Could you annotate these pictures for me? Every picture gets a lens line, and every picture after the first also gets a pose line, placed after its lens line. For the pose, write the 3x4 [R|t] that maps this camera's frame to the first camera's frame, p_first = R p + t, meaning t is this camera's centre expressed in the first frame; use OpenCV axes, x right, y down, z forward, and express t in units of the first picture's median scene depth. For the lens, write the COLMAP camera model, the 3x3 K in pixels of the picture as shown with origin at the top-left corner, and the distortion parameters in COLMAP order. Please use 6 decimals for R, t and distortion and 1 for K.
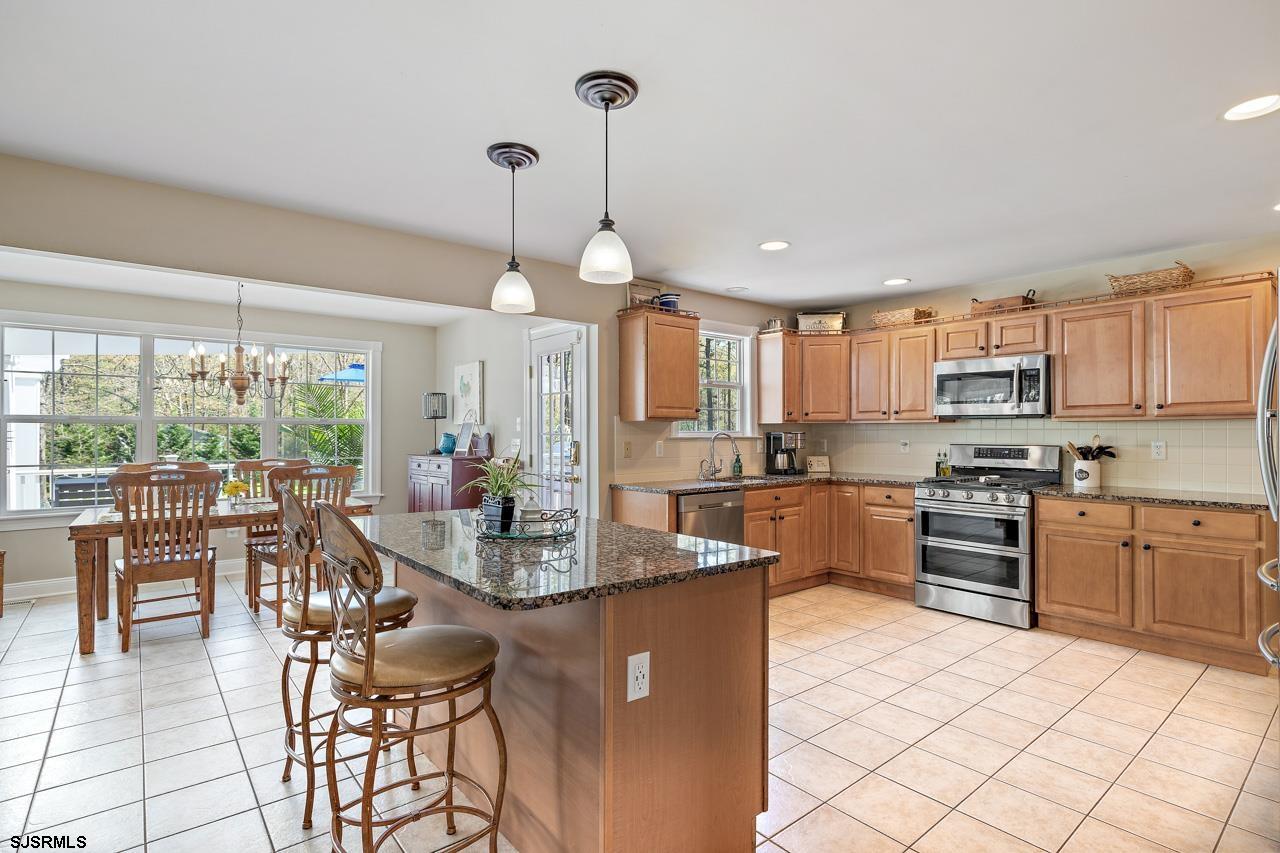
lens RADIAL K [[623.7, 0, 647.4], [0, 623.7, 430.5], [0, 0, 1]] dist [-0.003378, 0.004142]
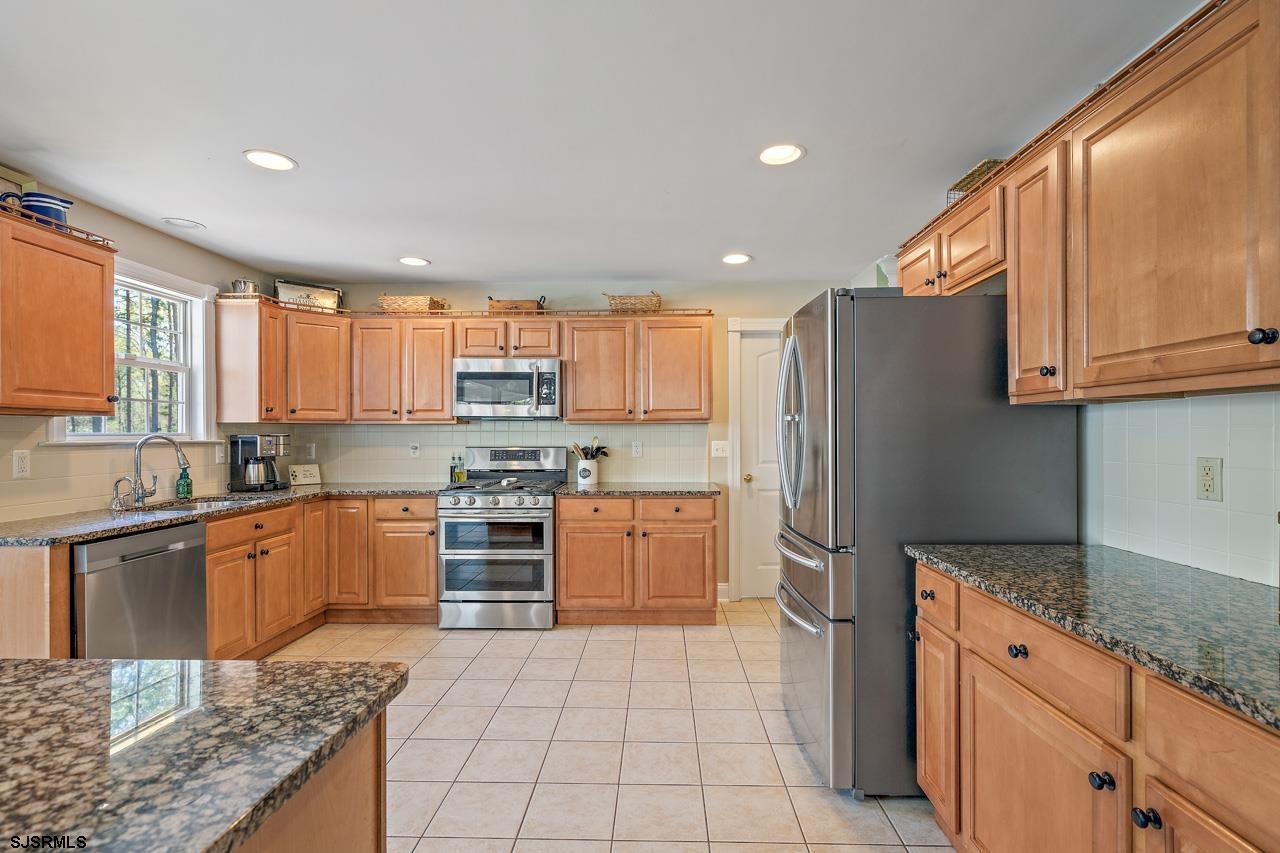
lens RADIAL K [[597.3, 0, 647.6], [0, 597.3, 435.0], [0, 0, 1]] dist [0.000116, 0.000294]
pose [[0.659778, -0.001850, 0.751458, -0.013471], [-0.000383, 0.999996, 0.002798, 0.001443], [-0.751461, -0.002134, 0.659775, 0.216900]]
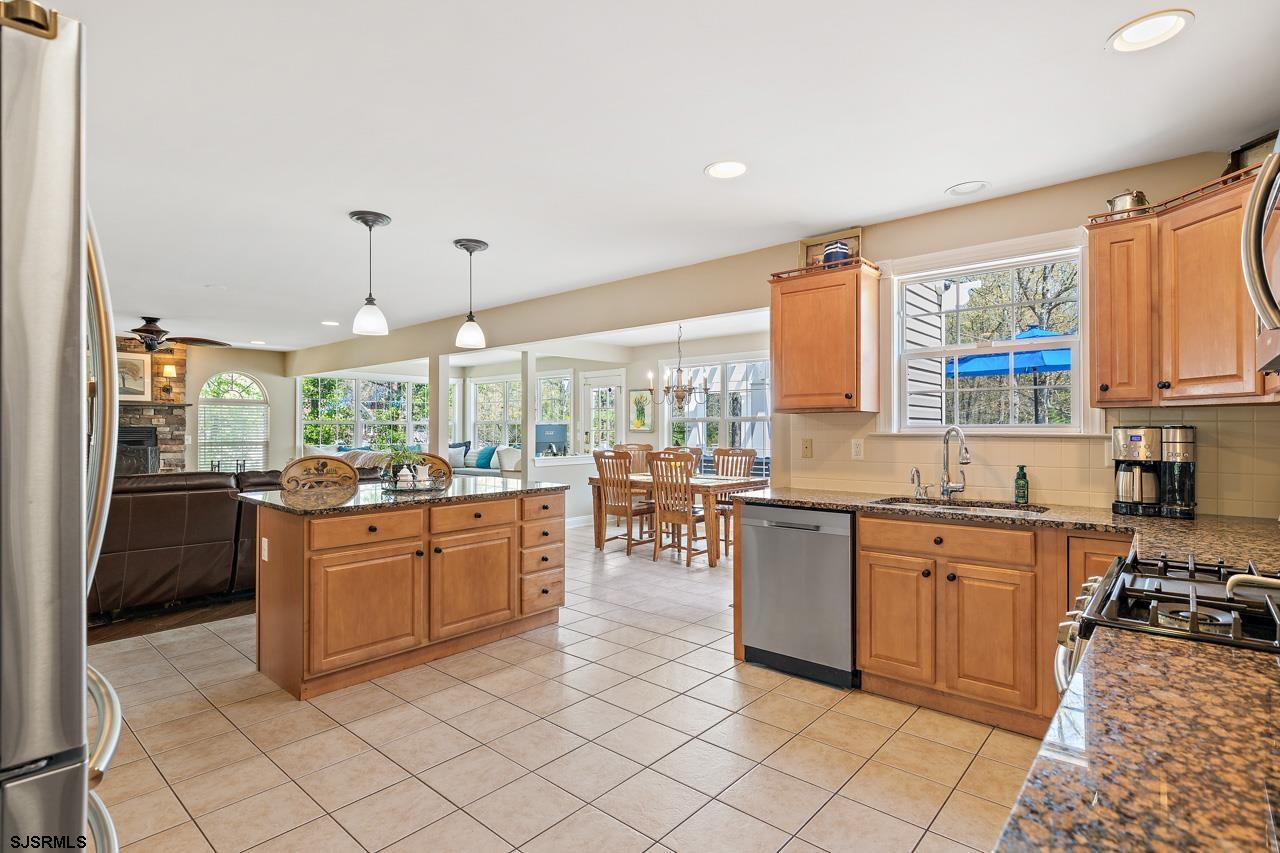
lens RADIAL K [[623.7, 0, 633.4], [0, 623.7, 427.4], [0, 0, 1]] dist [-0.003378, 0.004142]
pose [[0.151385, -0.000517, -0.988475, 0.767930], [0.010793, 0.999941, 0.001130, -0.000184], [0.988416, -0.010840, 0.151382, 0.662616]]
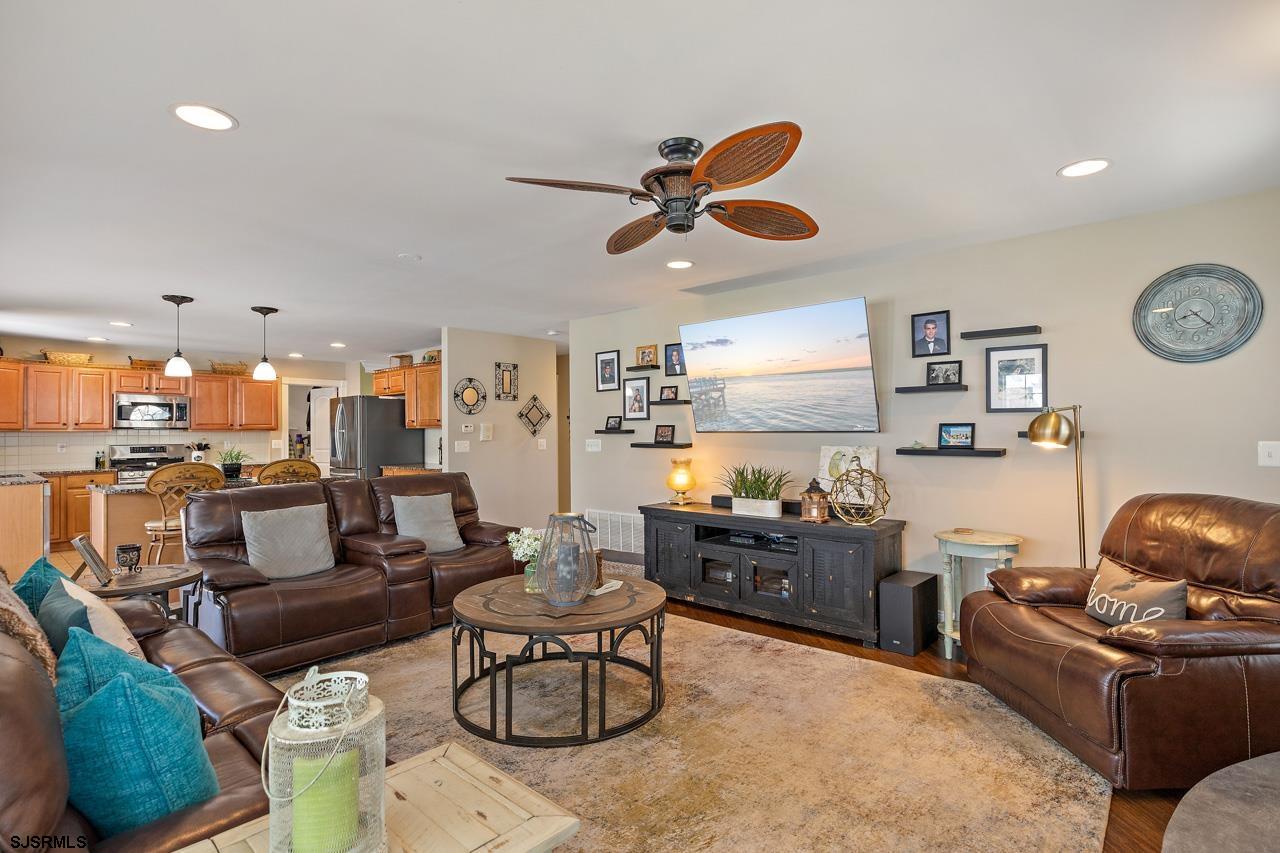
lens RADIAL K [[623.7, 0, 638.9], [0, 623.7, 426.9], [0, 0, 1]] dist [-0.003378, 0.004142]
pose [[-0.126890, 0.009831, 0.991868, -1.356281], [0.001213, 0.999952, -0.009756, -0.007637], [-0.991916, -0.000034, -0.126896, -0.127252]]
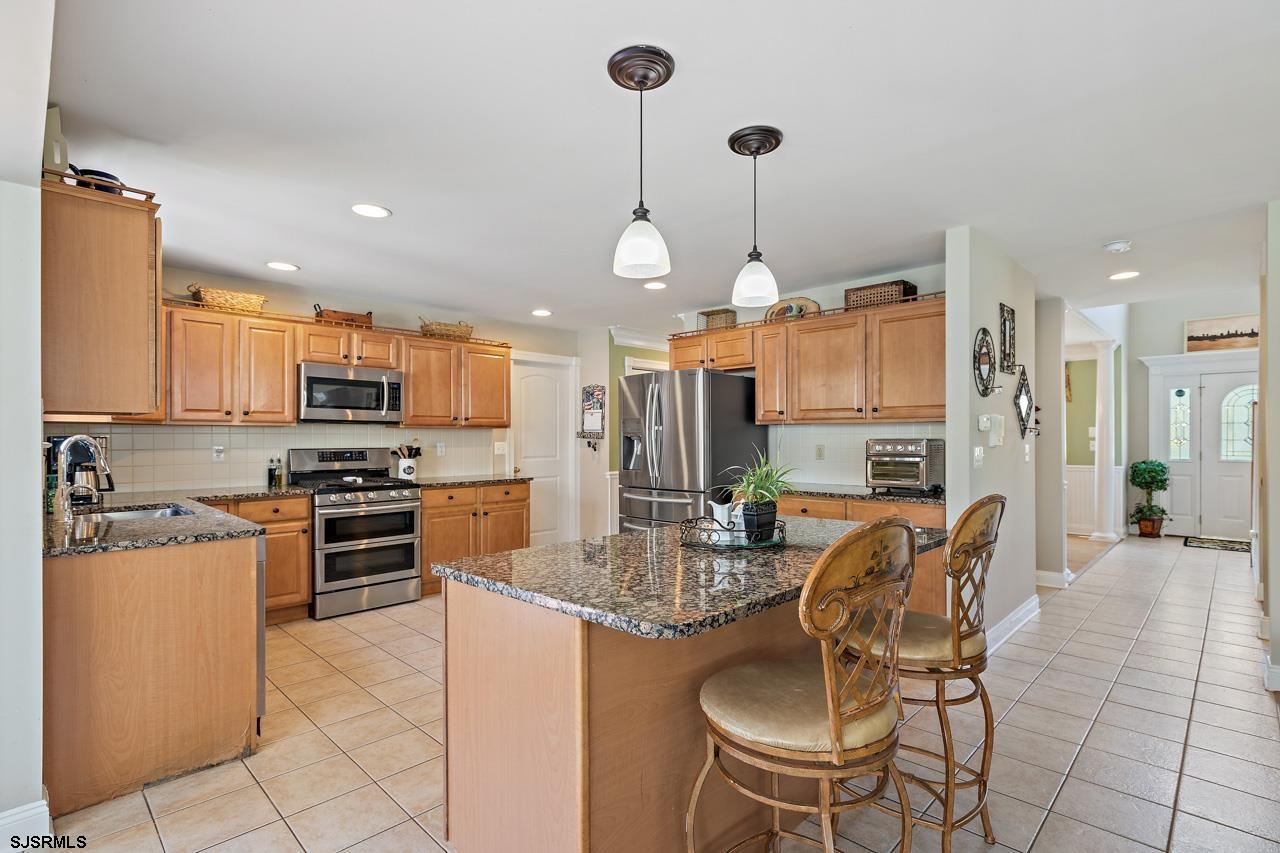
lens RADIAL K [[597.3, 0, 646.0], [0, 597.3, 438.1], [0, 0, 1]] dist [0.000116, 0.000294]
pose [[-0.106327, -0.001150, 0.994331, -0.530187], [-0.003097, 0.999995, 0.000825, 0.003148], [-0.994326, -0.002992, -0.106330, 0.611594]]
